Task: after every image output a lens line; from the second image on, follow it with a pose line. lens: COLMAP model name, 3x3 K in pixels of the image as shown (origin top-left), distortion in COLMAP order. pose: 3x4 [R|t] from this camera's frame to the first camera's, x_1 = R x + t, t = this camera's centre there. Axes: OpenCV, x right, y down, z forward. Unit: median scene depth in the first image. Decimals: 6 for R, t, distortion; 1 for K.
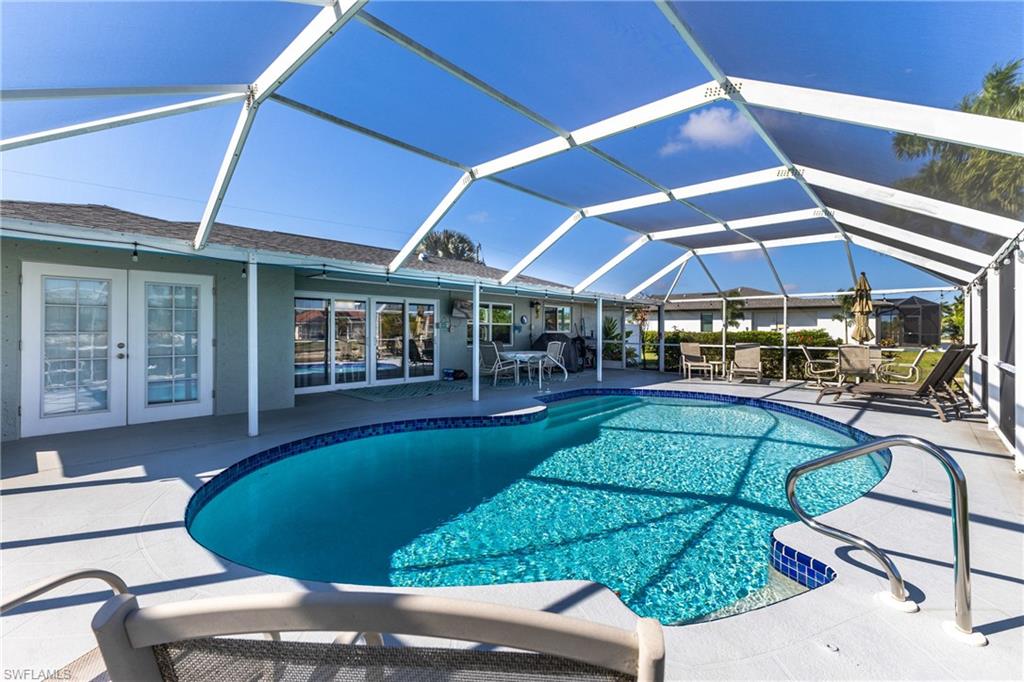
lens RADIAL K [[439.8, 0, 509.9], [0, 439.8, 332.8], [0, 0, 1]] dist [0.010920, -0.002500]
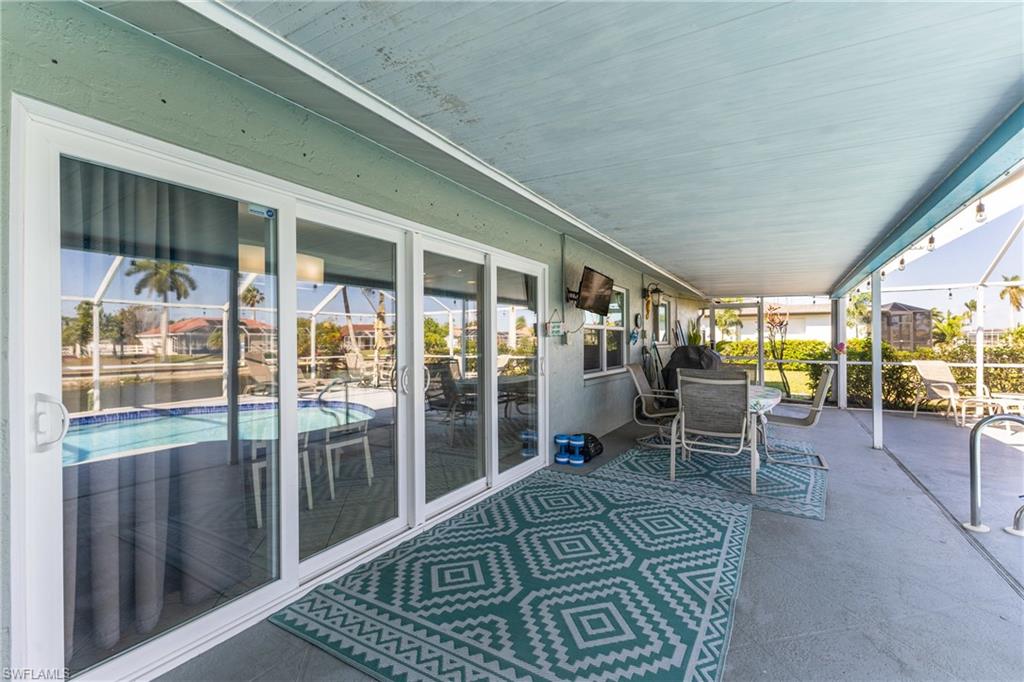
lens RADIAL K [[439.8, 0, 518.4], [0, 439.8, 340.4], [0, 0, 1]] dist [0.010920, -0.002500]
pose [[0.977518, -0.005934, 0.210769, -0.243427], [0.007163, 0.999962, -0.005068, -0.004637], [-0.210731, 0.006464, 0.977523, 0.551421]]
